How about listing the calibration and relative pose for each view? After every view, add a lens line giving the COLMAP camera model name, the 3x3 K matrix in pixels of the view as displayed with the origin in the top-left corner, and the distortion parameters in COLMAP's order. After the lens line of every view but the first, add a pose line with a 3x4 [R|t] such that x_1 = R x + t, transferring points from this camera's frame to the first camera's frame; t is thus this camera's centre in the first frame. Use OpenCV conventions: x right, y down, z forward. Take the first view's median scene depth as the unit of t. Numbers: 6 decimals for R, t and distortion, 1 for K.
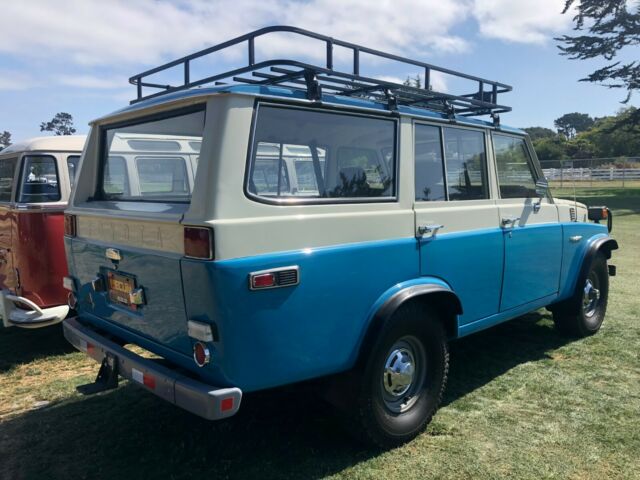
lens RADIAL K [[520.9, 0, 319.9], [0, 520.9, 240.5], [0, 0, 1]] dist [0.006804, -0.000633]
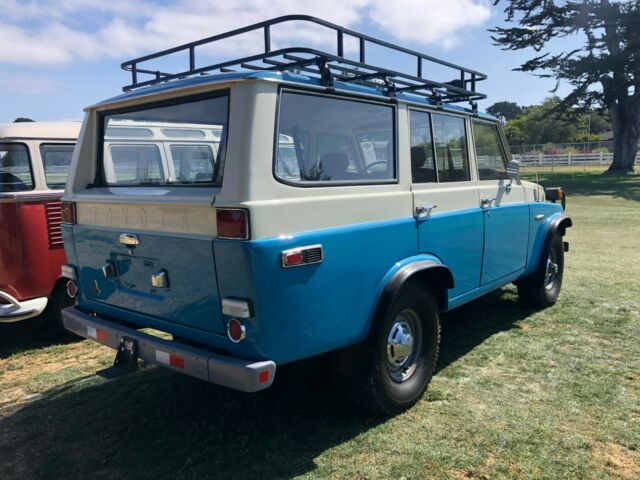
lens RADIAL K [[522.1, 0, 320.0], [0, 522.1, 240.0], [0, 0, 1]] dist [0.003769, 0.006660]
pose [[0.993221, -0.026748, 0.113124, -0.116042], [0.024424, 0.999462, 0.021877, 0.011857], [-0.113648, -0.018966, 0.993340, -0.036234]]
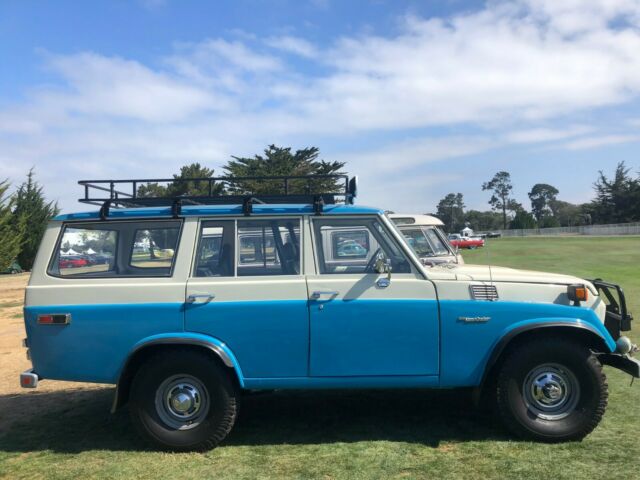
lens RADIAL K [[528.3, 0, 331.1], [0, 528.3, 252.8], [0, 0, 1]] dist [0.026843, -0.004356]
pose [[0.695257, -0.000870, -0.718761, 1.329152], [-0.053464, 0.997166, -0.052923, -0.076645], [0.716770, 0.075223, 0.693240, 0.255732]]
